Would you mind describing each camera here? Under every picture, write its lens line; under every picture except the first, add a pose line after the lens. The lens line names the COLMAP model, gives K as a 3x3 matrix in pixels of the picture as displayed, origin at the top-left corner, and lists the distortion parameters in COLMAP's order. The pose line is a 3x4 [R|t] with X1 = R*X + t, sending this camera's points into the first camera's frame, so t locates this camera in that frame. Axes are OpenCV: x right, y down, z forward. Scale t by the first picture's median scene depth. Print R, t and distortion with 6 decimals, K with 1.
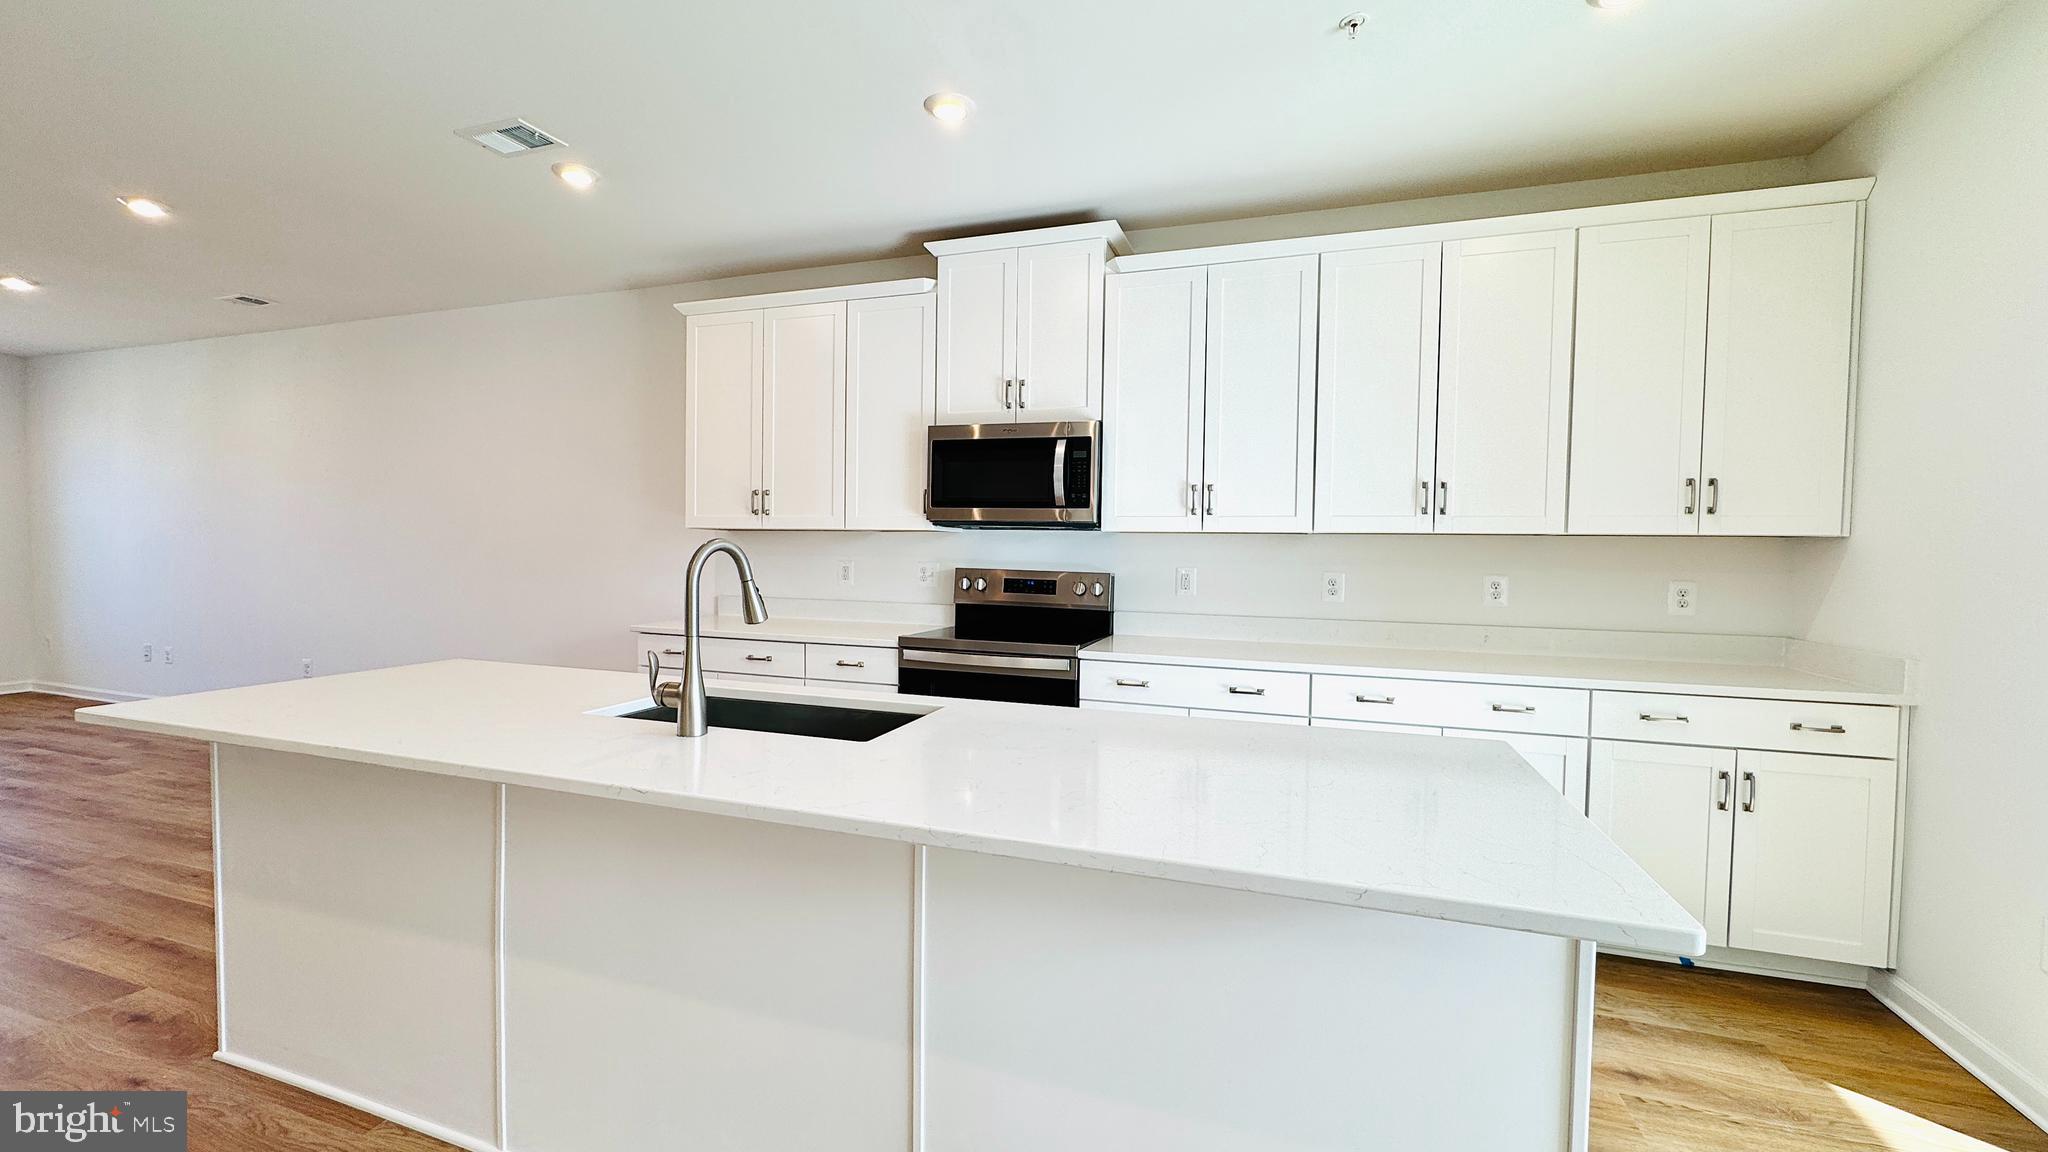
lens RADIAL K [[831.6, 0, 1024.0], [0, 831.6, 576.0], [0, 0, 1]] dist [0.000727, 0.000029]
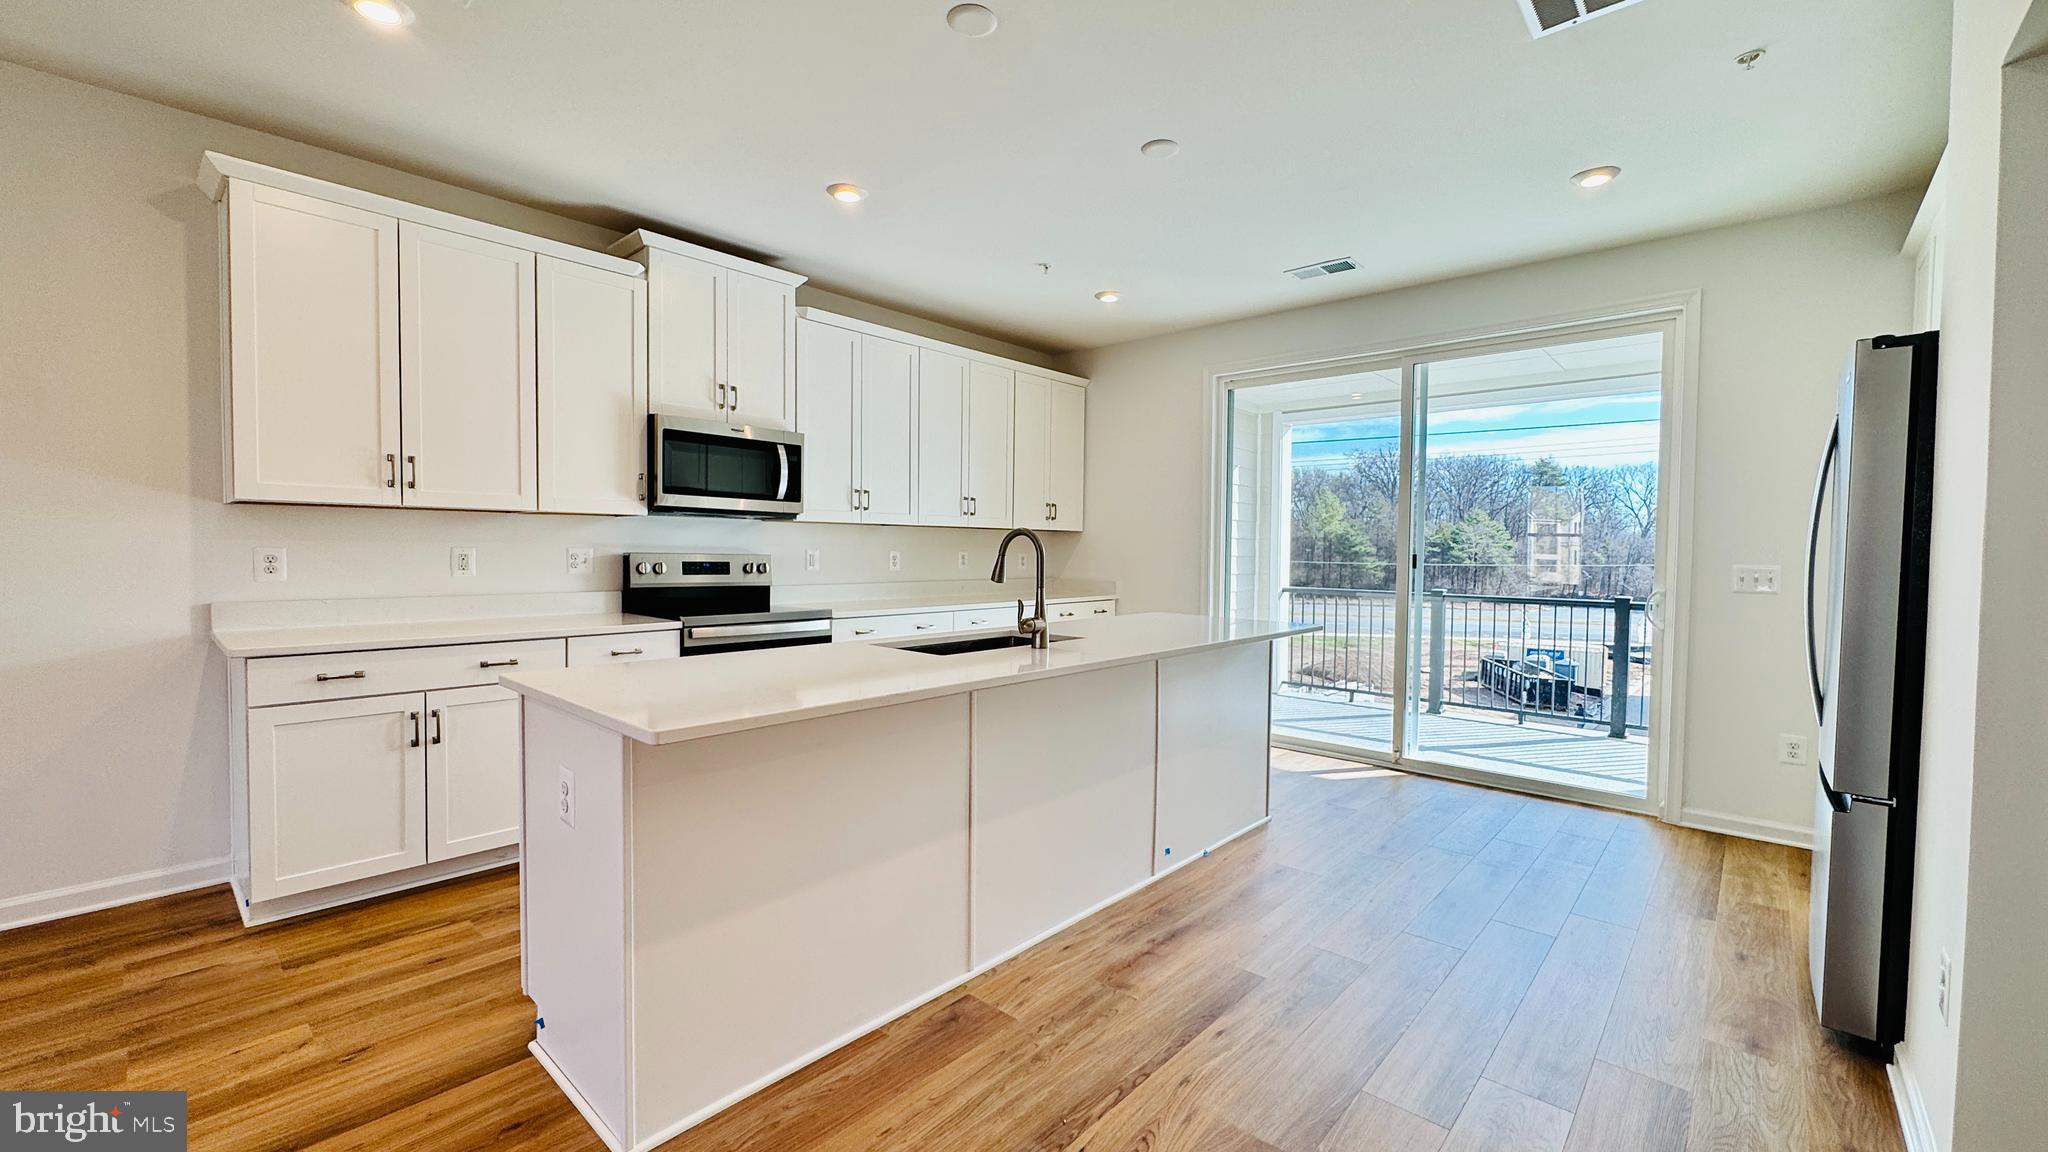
lens RADIAL K [[815.5, 0, 1017.5], [0, 815.5, 576.9], [0, 0, 1]] dist [-0.003810, 0.000032]
pose [[0.394979, -0.045865, 0.917544, -0.860066], [0.020710, 0.998944, 0.041019, -0.012267], [-0.918456, 0.002800, 0.395512, 0.191828]]
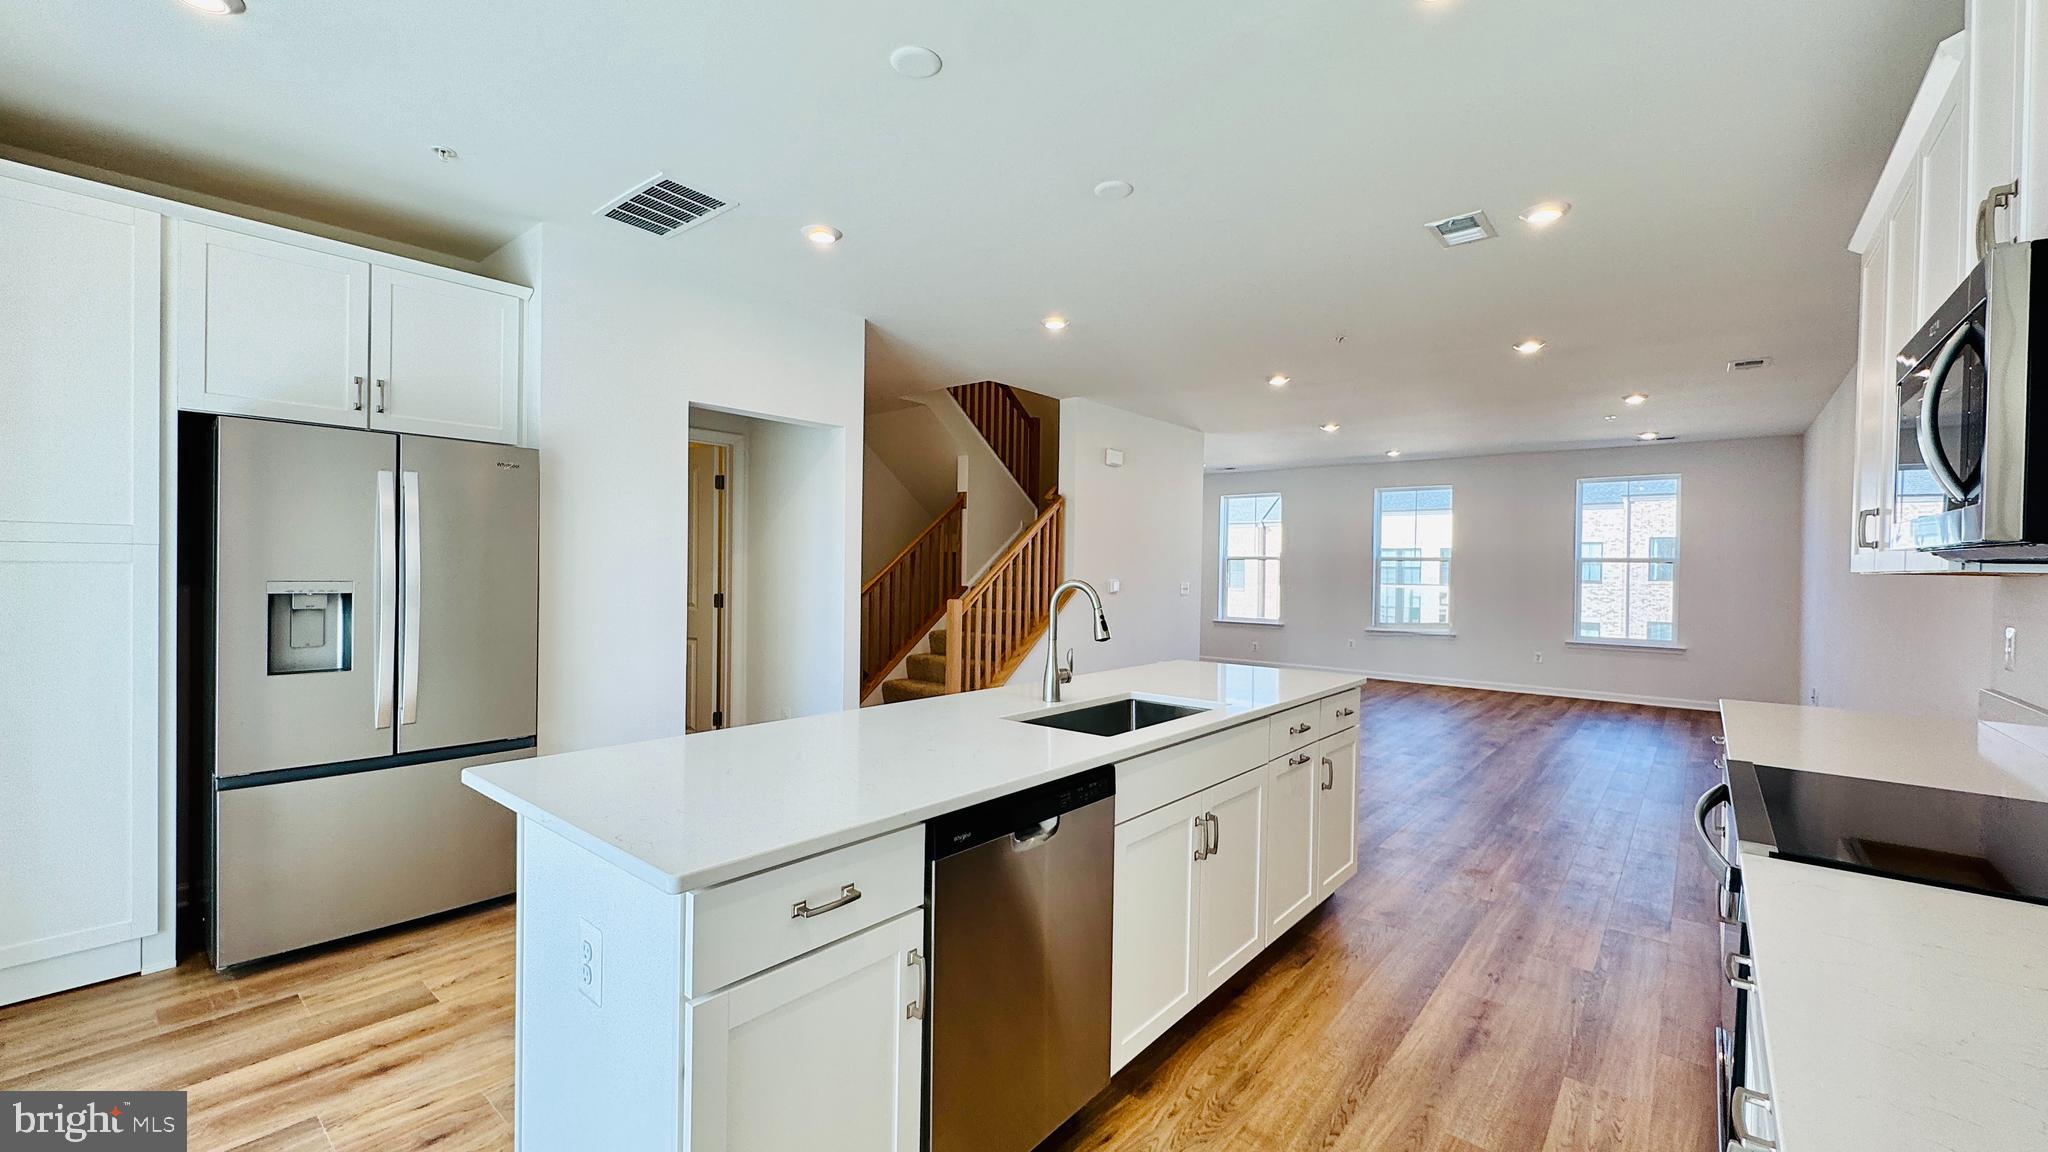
lens RADIAL K [[815.5, 0, 1017.5], [0, 815.5, 576.9], [0, 0, 1]] dist [-0.003810, 0.000032]
pose [[-0.359086, -0.009848, -0.933253, 0.509090], [-0.049981, 0.998712, 0.008693, -0.033013], [0.931965, 0.049767, -0.359116, 0.688389]]
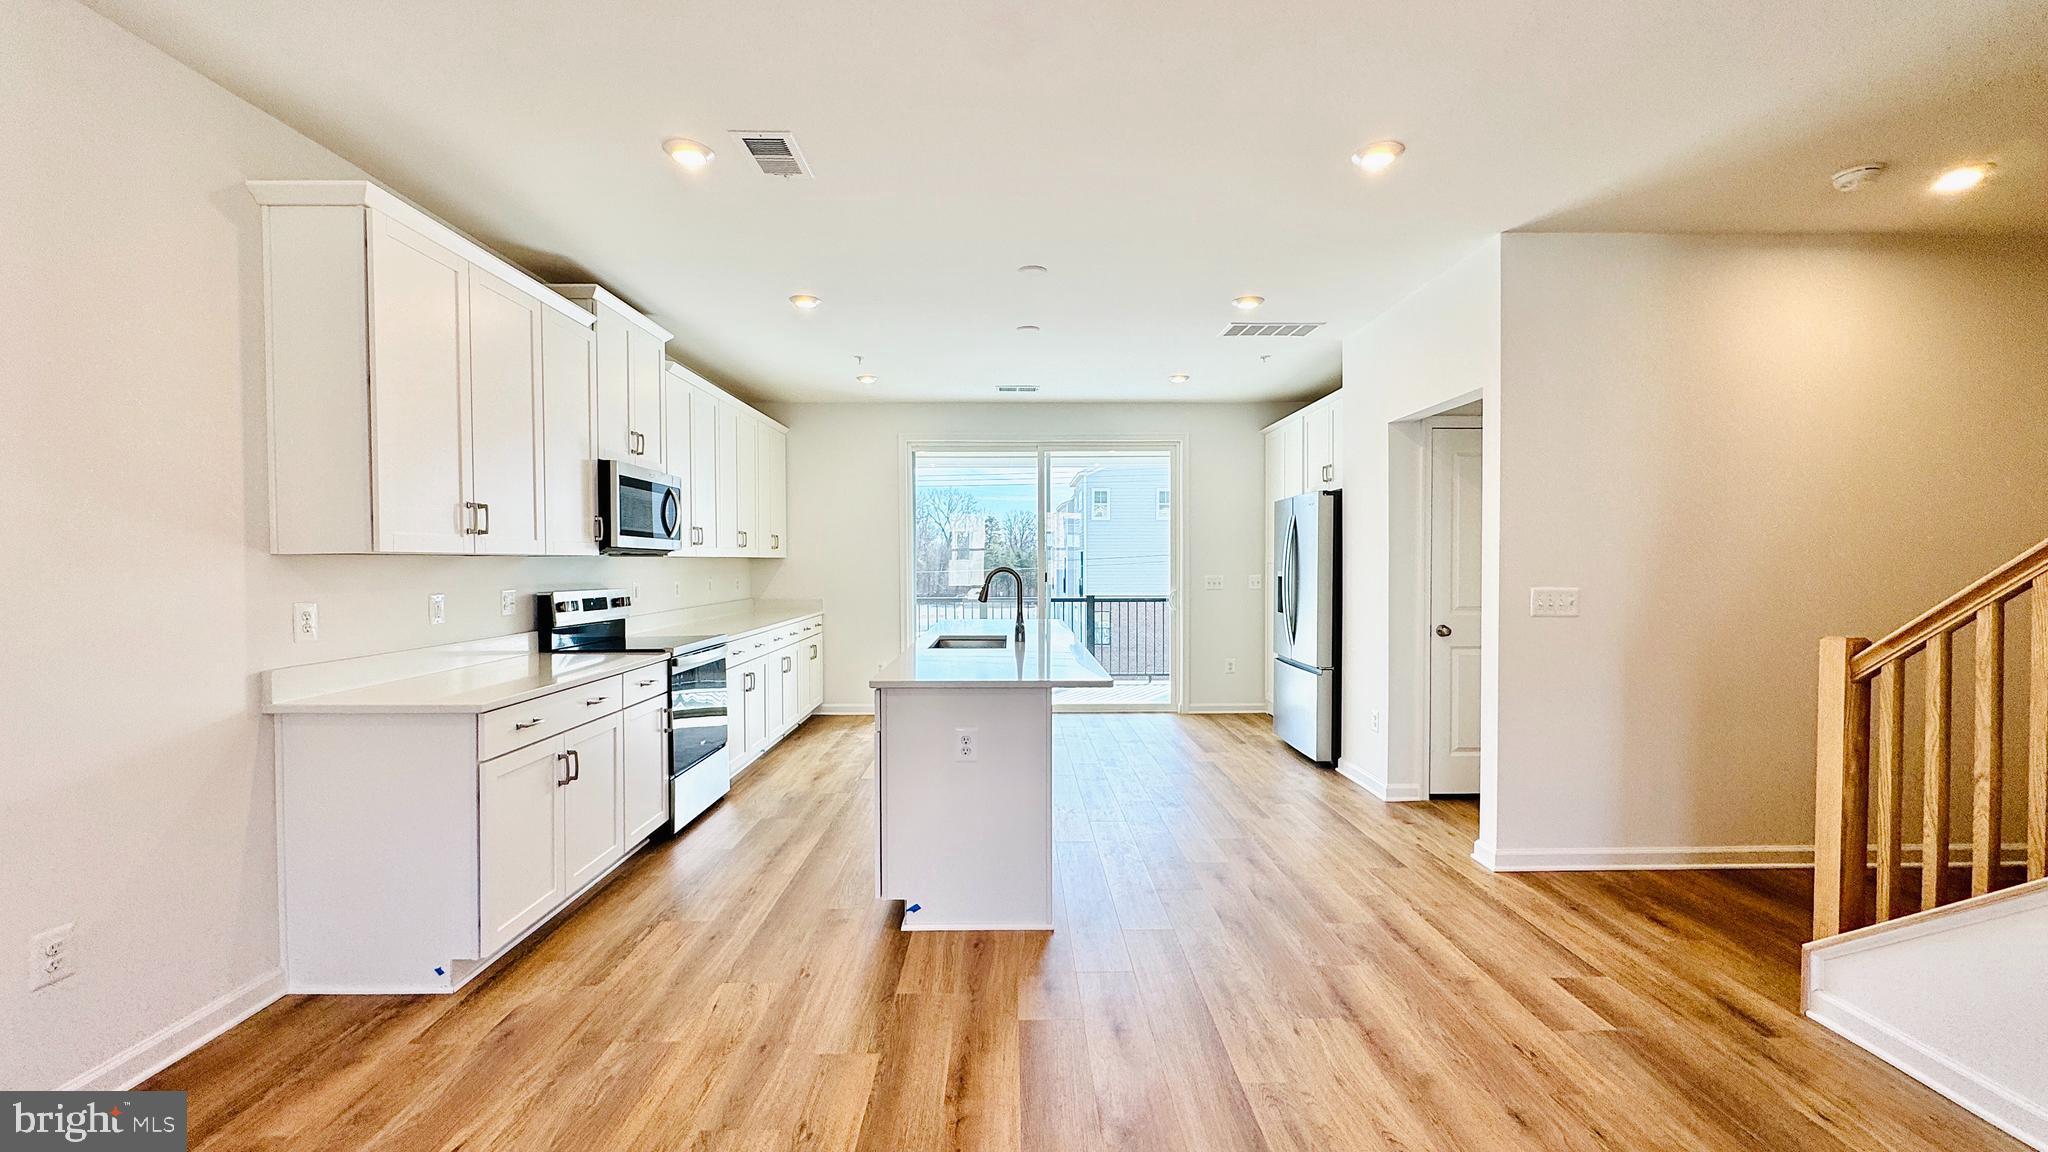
lens RADIAL K [[815.5, 0, 1017.5], [0, 815.5, 576.9], [0, 0, 1]] dist [-0.003810, 0.000032]
pose [[-0.336033, -0.035509, 0.941181, -1.290101], [0.023341, 0.998668, 0.046011, -0.065510], [-0.941561, 0.037429, -0.334756, 0.859270]]
